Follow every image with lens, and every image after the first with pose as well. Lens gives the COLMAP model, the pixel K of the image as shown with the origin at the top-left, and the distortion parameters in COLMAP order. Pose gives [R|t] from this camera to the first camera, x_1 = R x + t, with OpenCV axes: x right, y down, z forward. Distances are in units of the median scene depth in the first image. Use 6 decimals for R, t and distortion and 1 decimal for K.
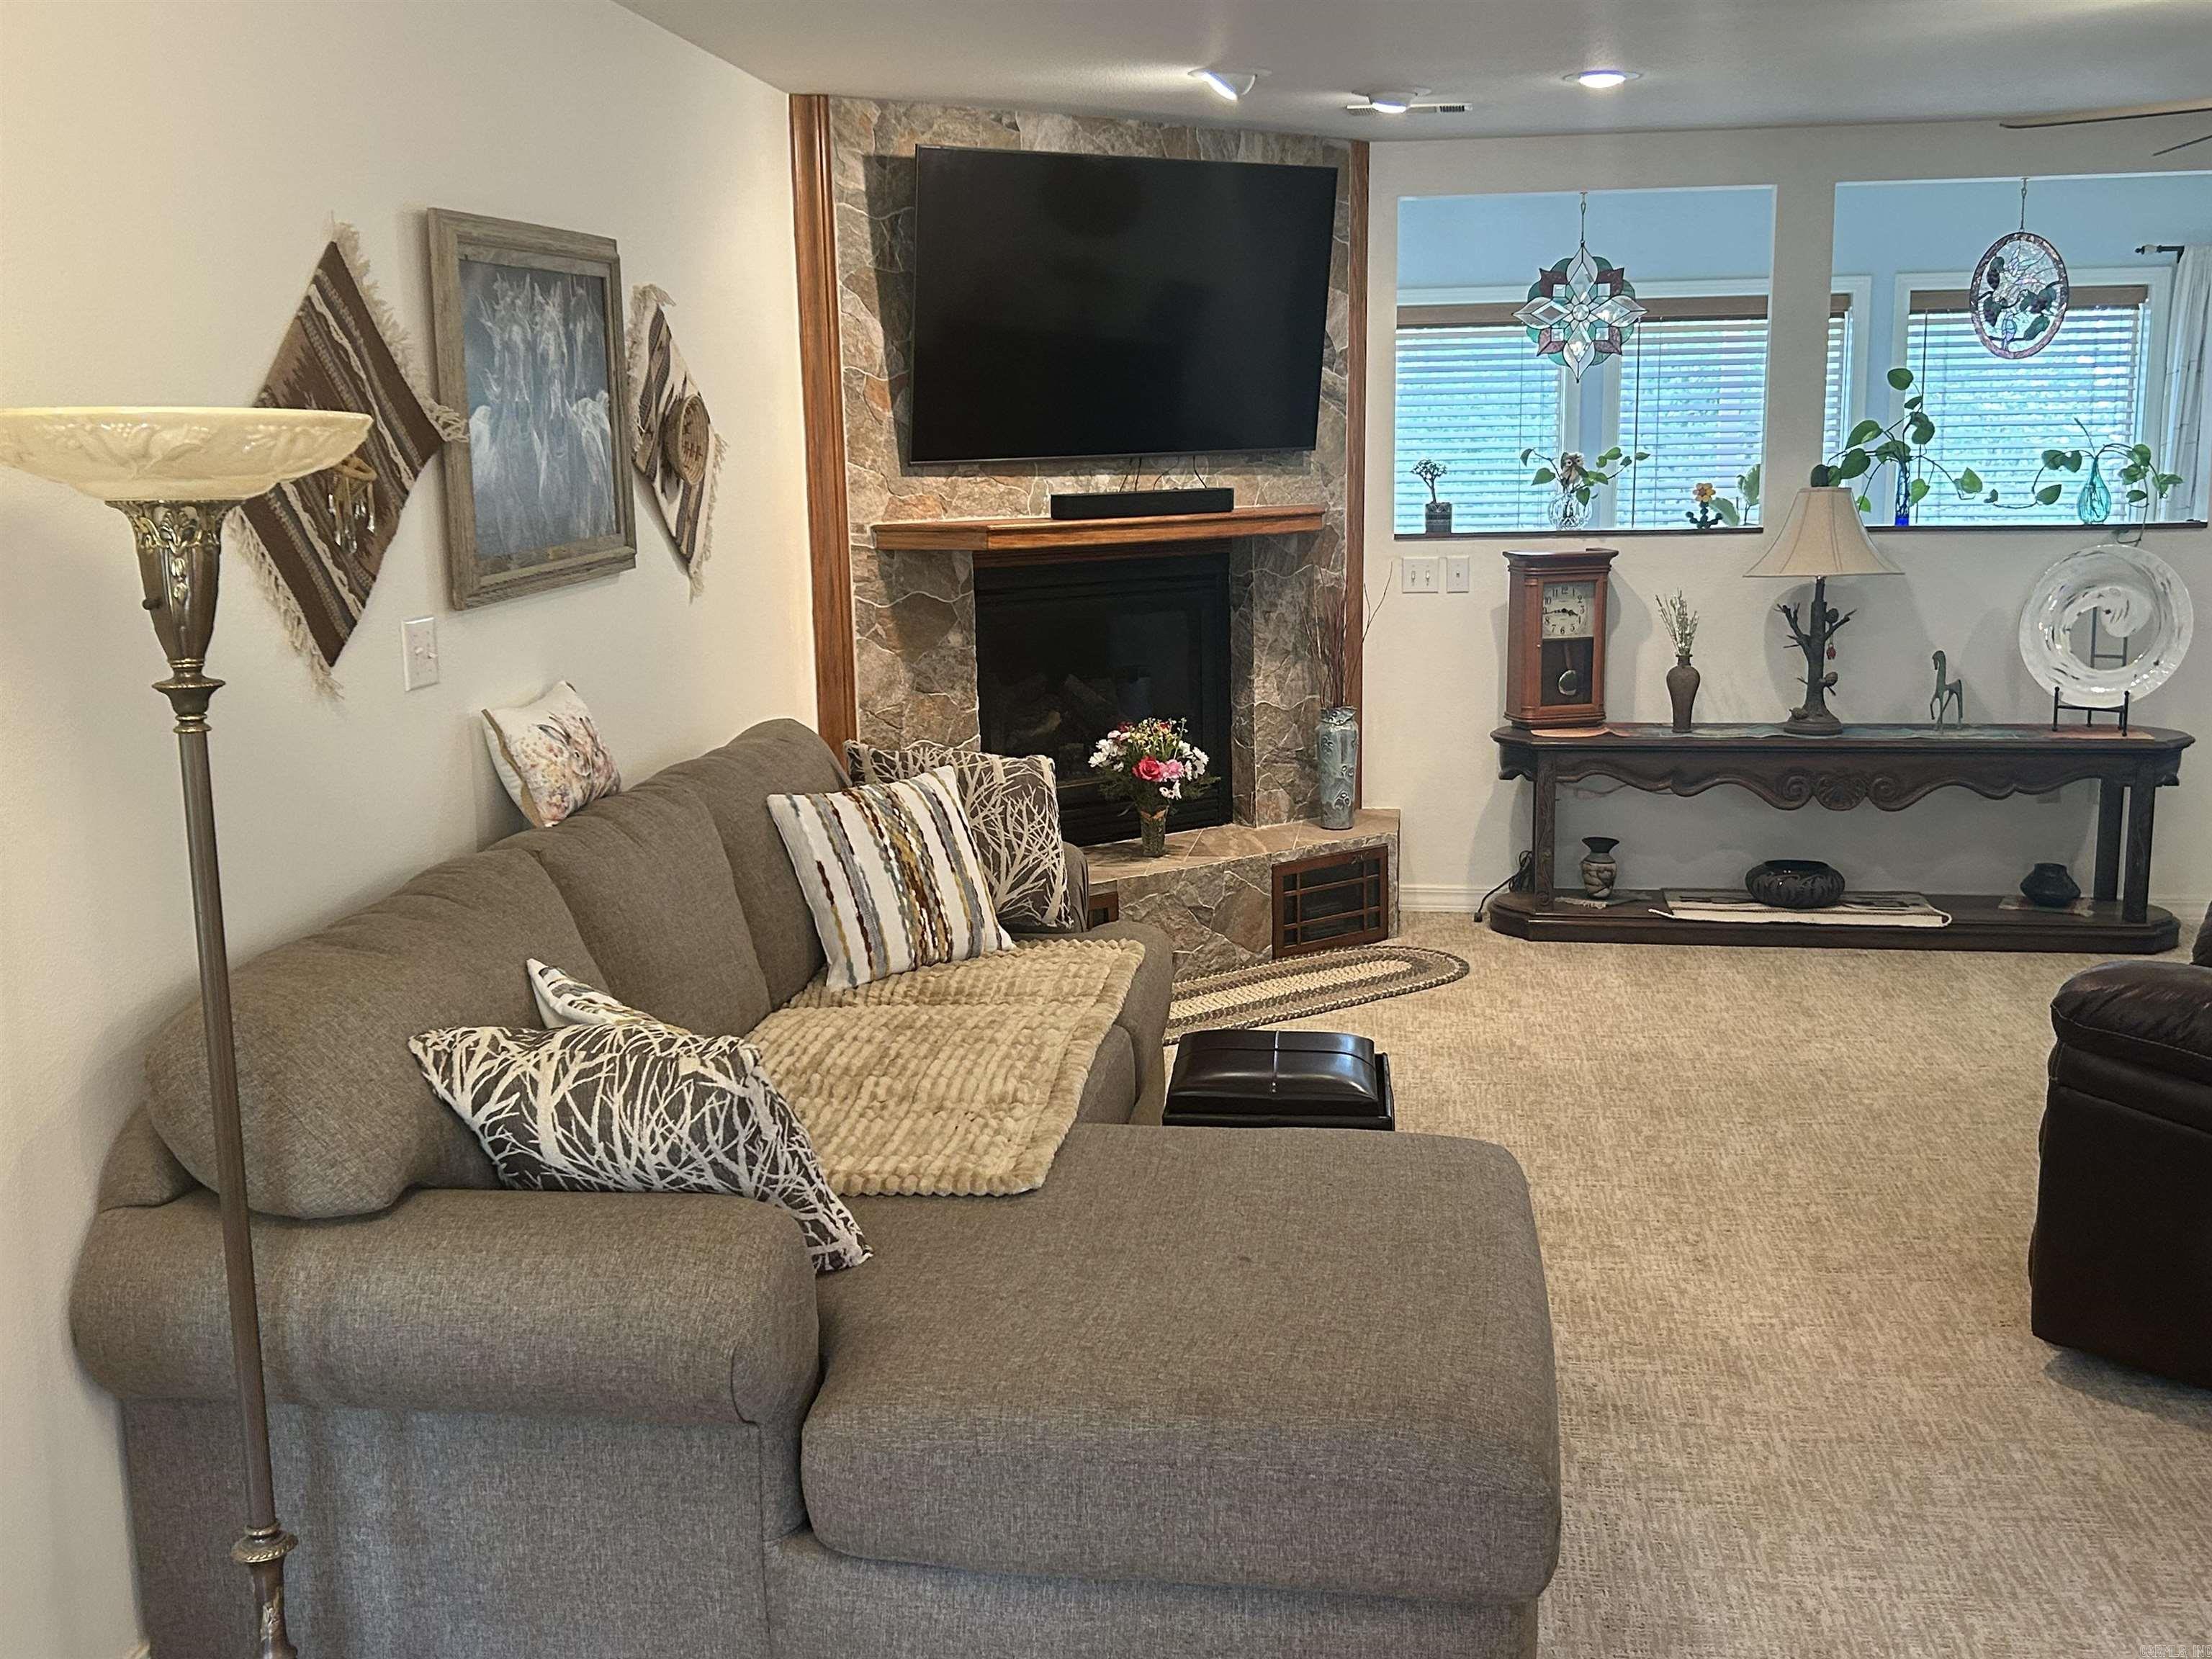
lens RADIAL K [[2221.4, 0, 1096.4], [0, 2221.4, 812.6], [0, 0, 1]] dist [0.027198, 0.000000]
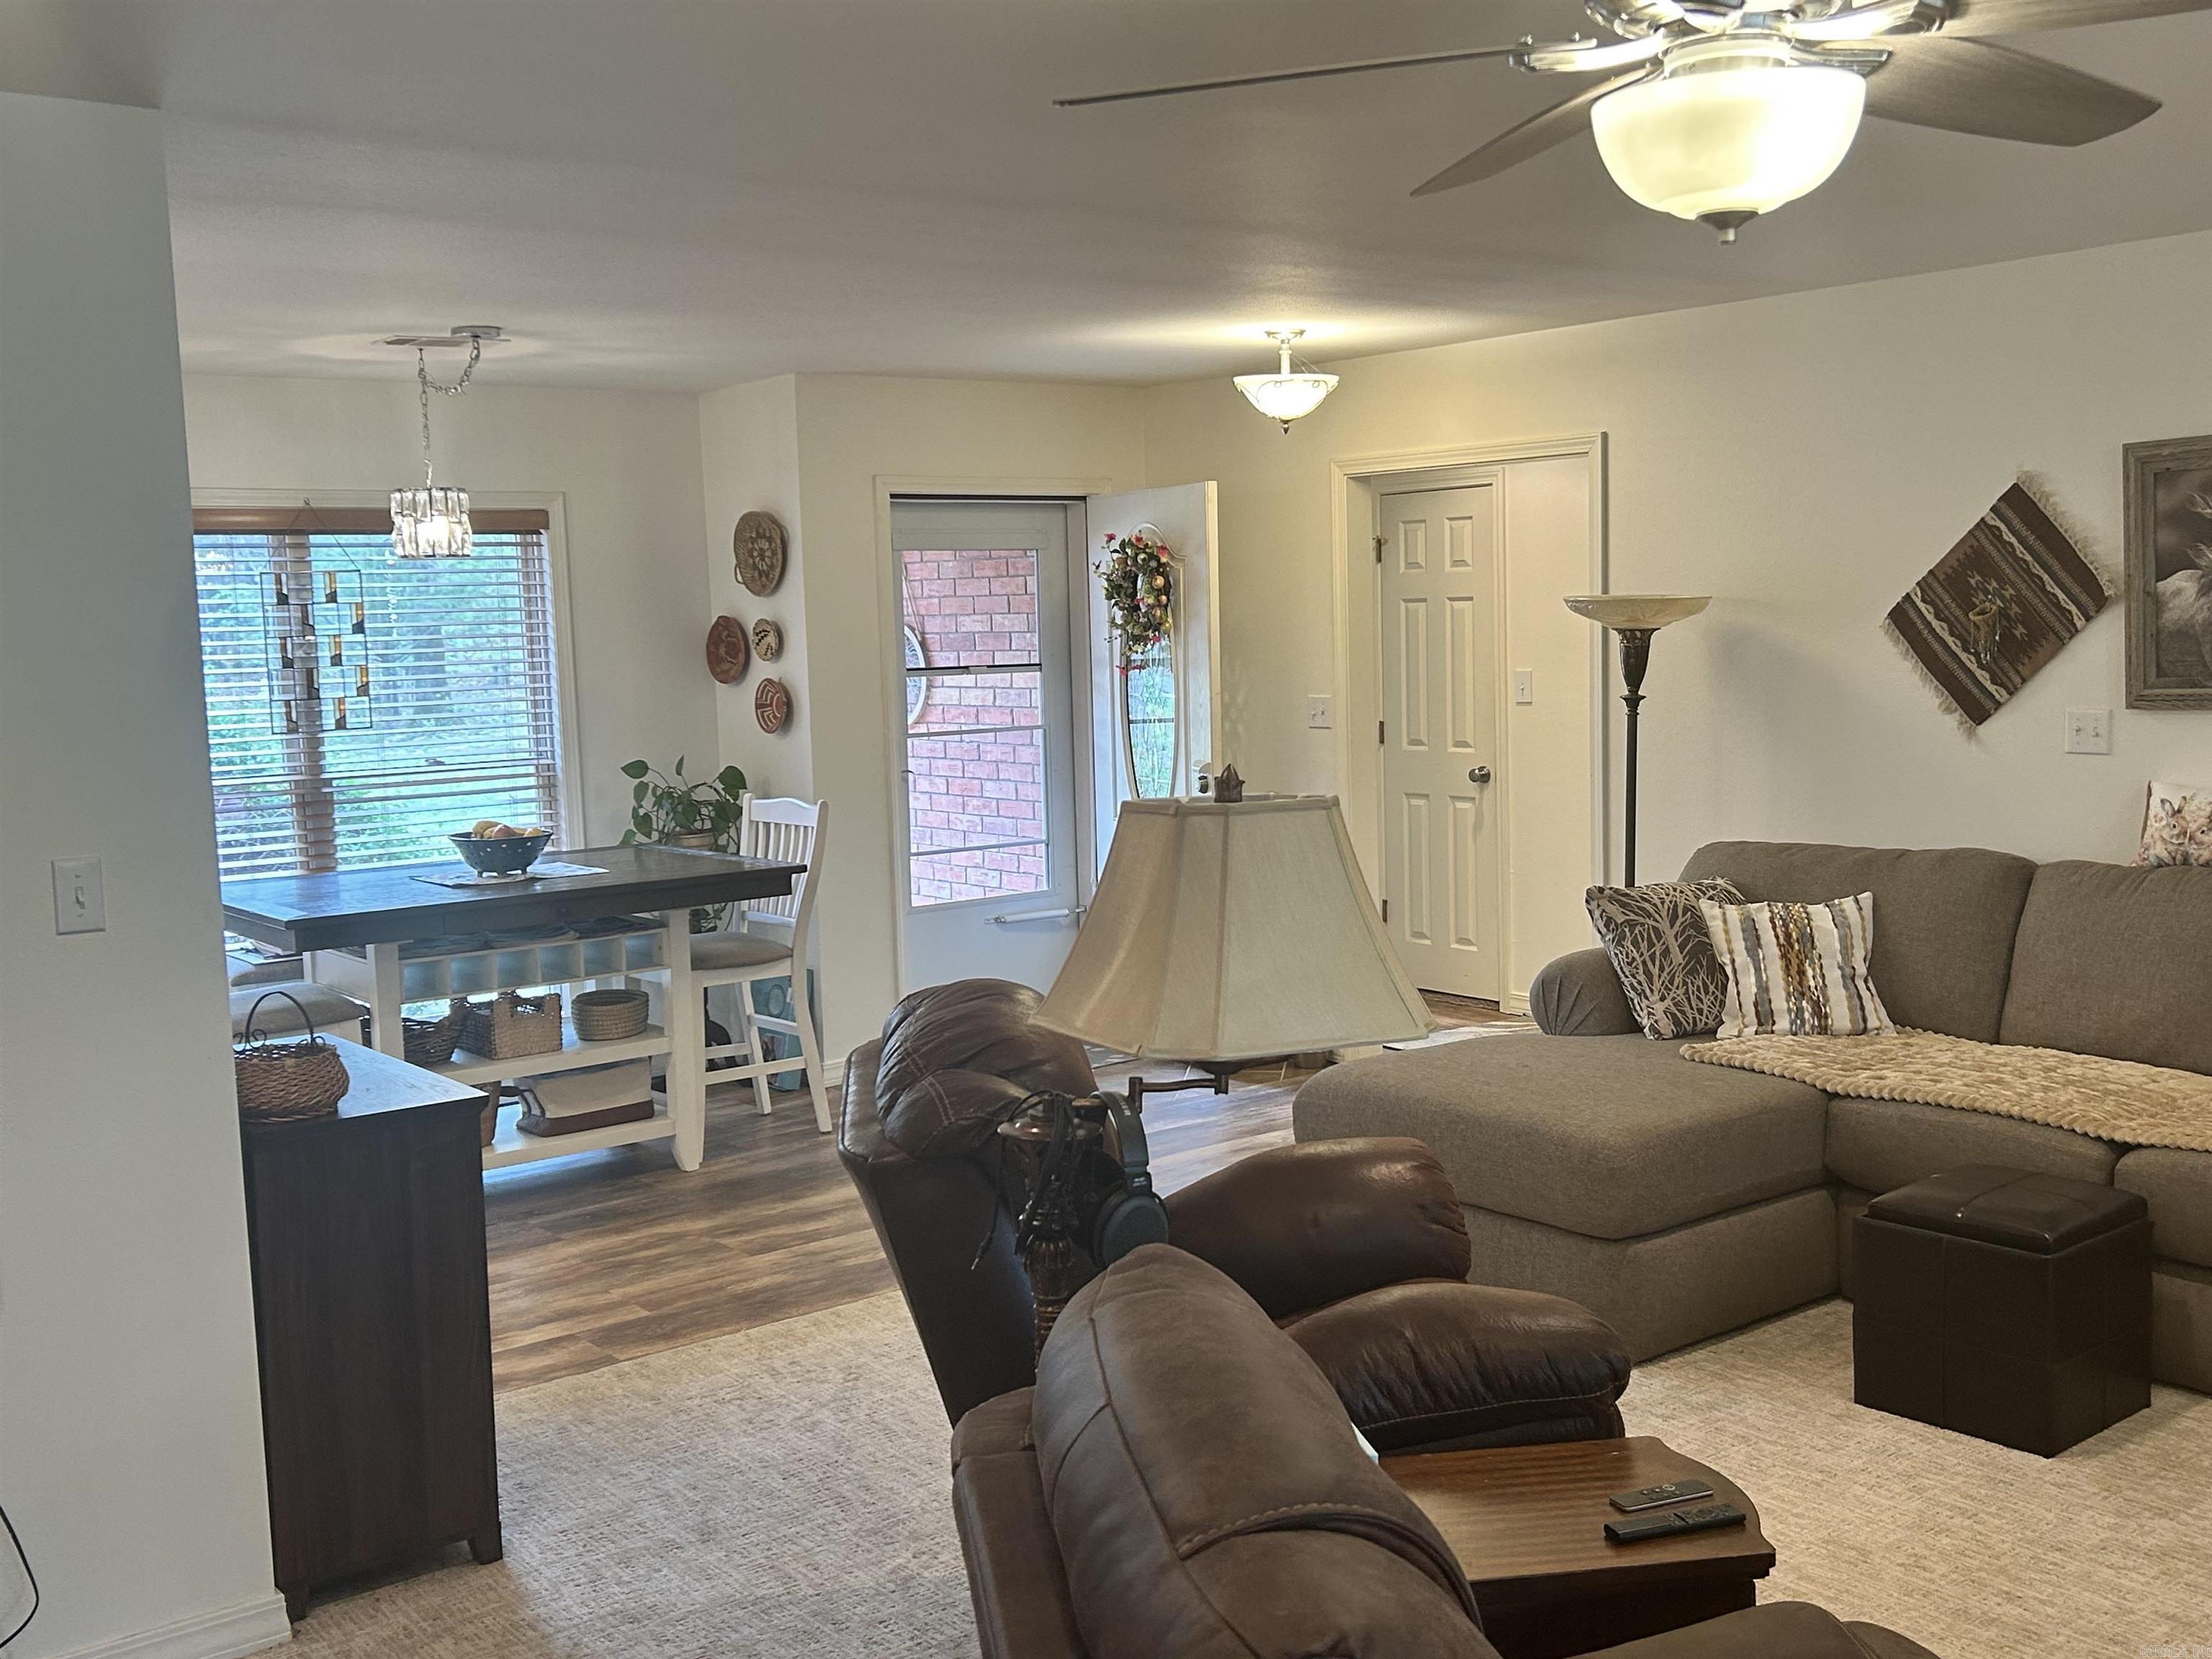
lens RADIAL K [[2221.4, 0, 1115.1], [0, 2221.4, 815.7], [0, 0, 1]] dist [0.027198, 0.000000]
pose [[-0.678137, 0.100123, -0.728084, 1.093208], [-0.088160, 0.972441, 0.215838, -0.244243], [0.729629, 0.210556, -0.650621, 1.286468]]
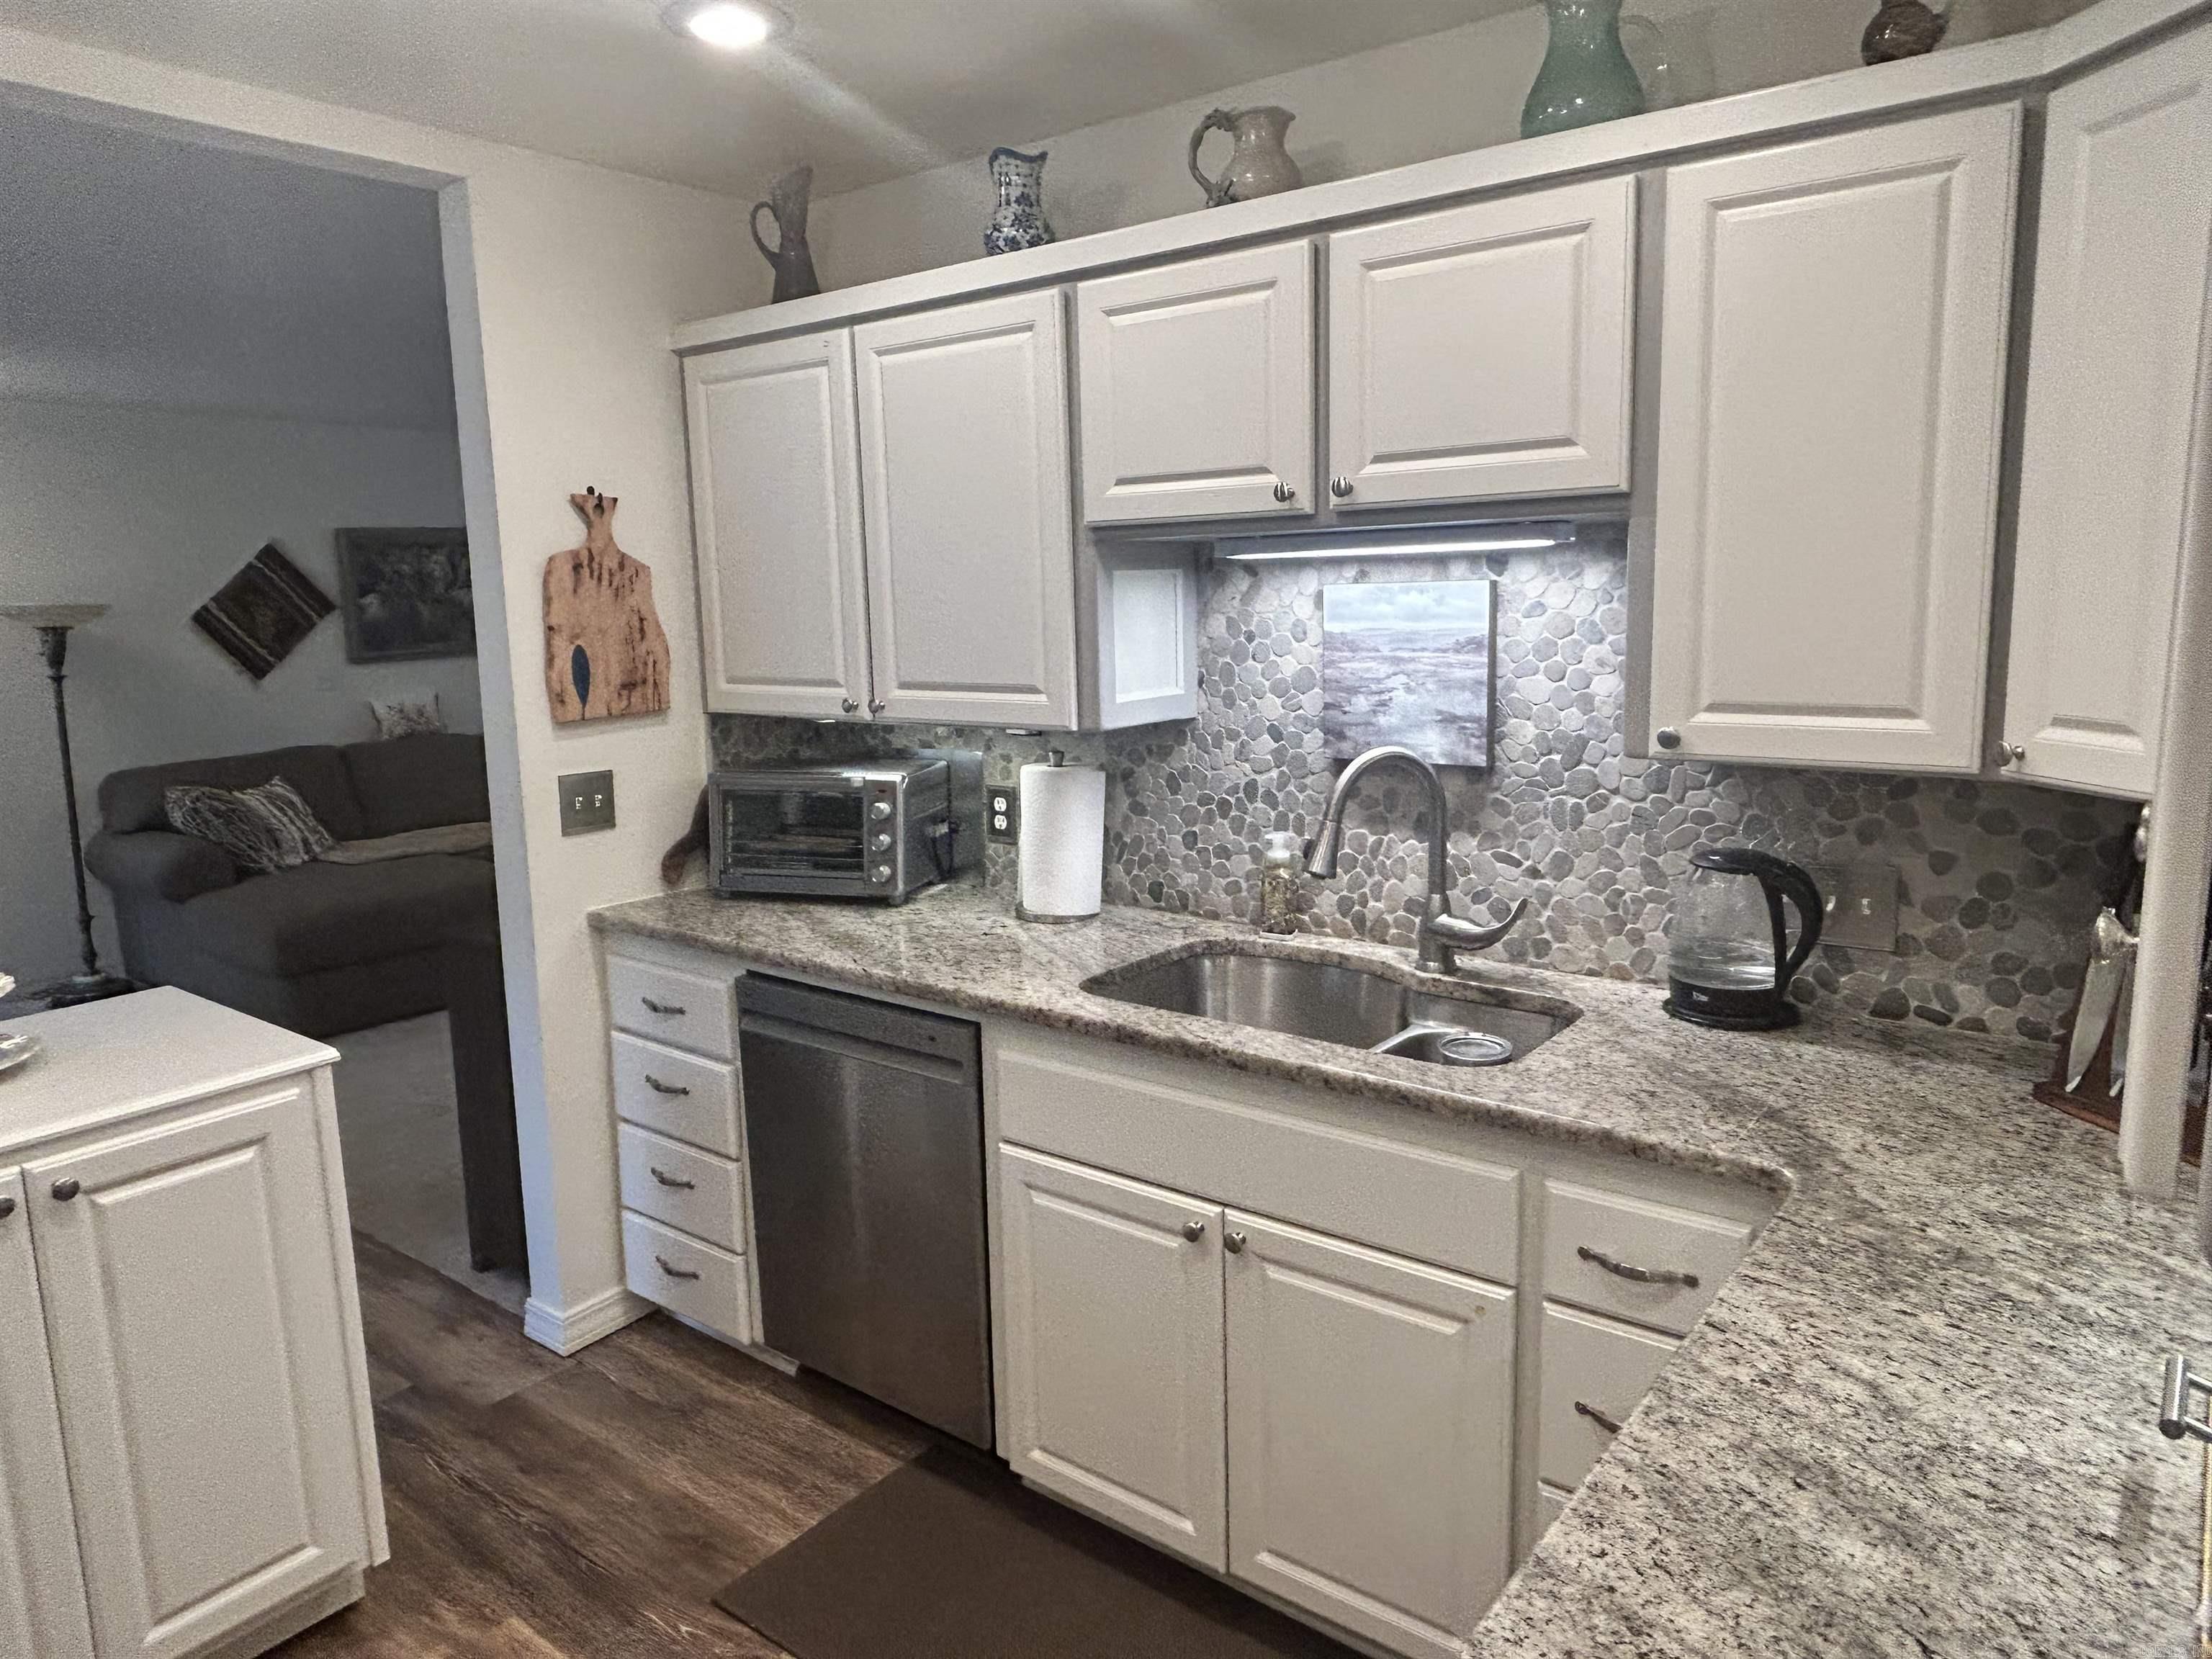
lens RADIAL K [[1437.4, 0, 1075.0], [0, 1437.4, 799.9], [0, 0, 1]] dist [-0.005179, 0.002780]
pose [[0.863429, 0.067309, -0.499960, 1.274601], [-0.076350, 0.997078, 0.002379, 0.007532], [0.498659, 0.036118, 0.866045, -0.125700]]
